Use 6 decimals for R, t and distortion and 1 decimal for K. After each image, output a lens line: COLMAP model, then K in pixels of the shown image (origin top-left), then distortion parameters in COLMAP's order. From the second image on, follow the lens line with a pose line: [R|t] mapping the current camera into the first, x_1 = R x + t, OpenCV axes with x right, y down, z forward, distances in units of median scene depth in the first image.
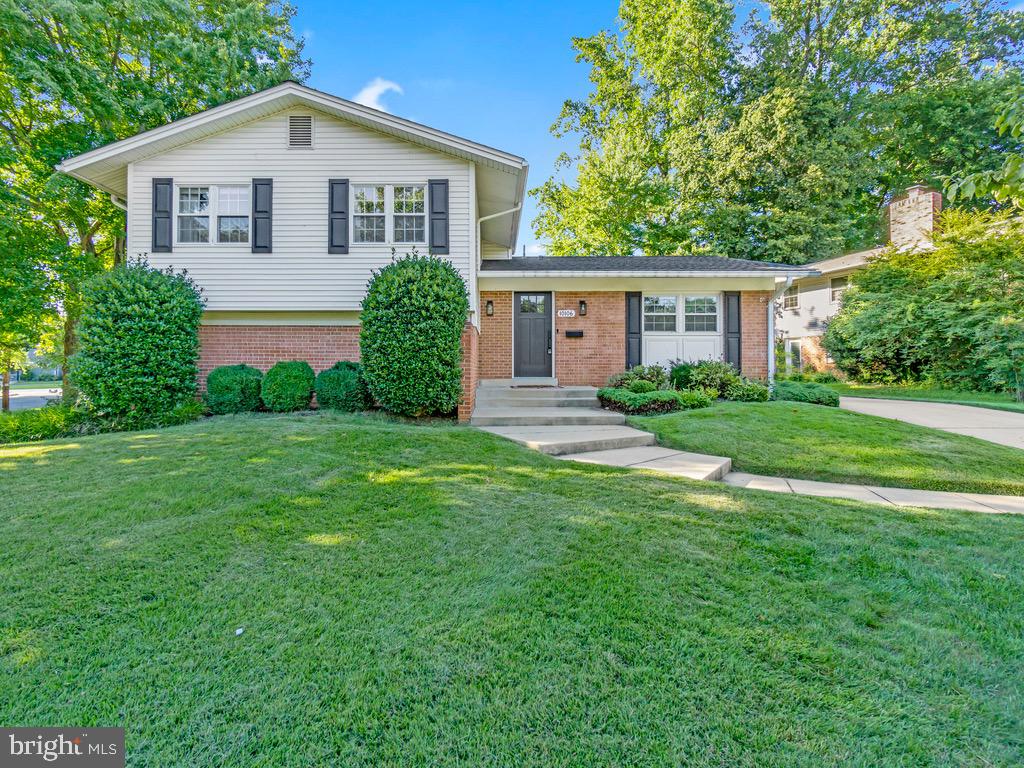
lens RADIAL K [[505.7, 0, 505.2], [0, 505.7, 378.0], [0, 0, 1]] dist [-0.000127, -0.000355]
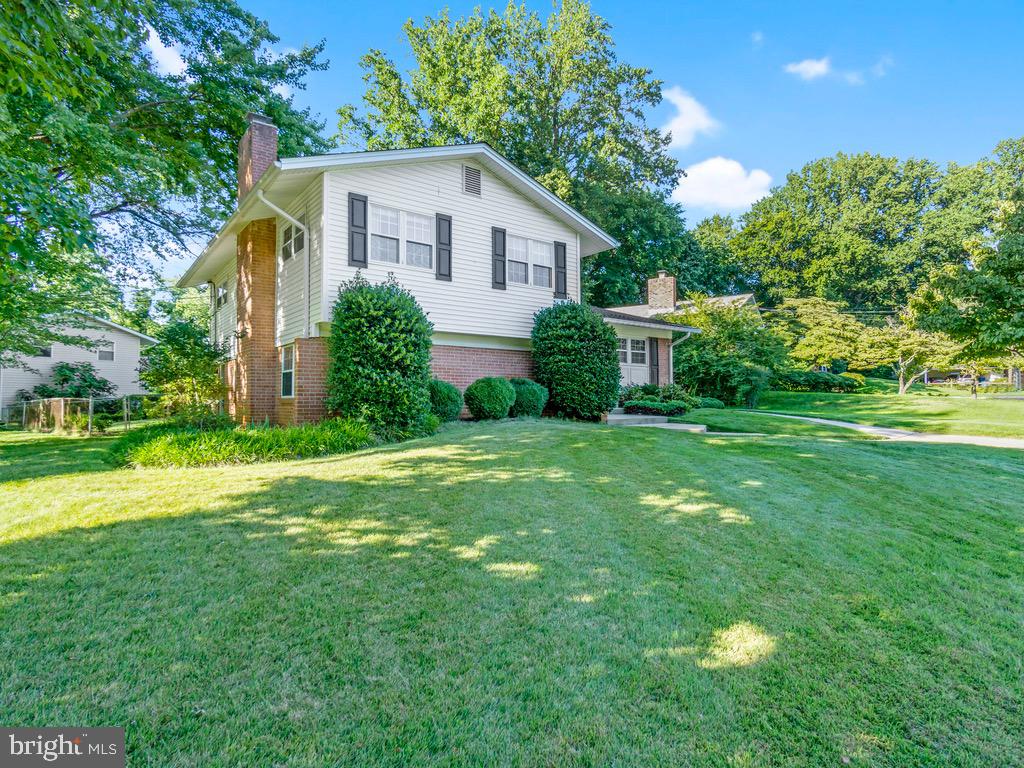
lens RADIAL K [[558.8, 0, 512.0], [0, 558.8, 384.0], [0, 0, 1]] dist [0.002132, 0.000128]
pose [[0.792384, 0.017383, 0.609774, -1.089371], [0.005093, 0.999371, -0.035107, 0.027004], [-0.610001, 0.030924, 0.791797, -0.066773]]
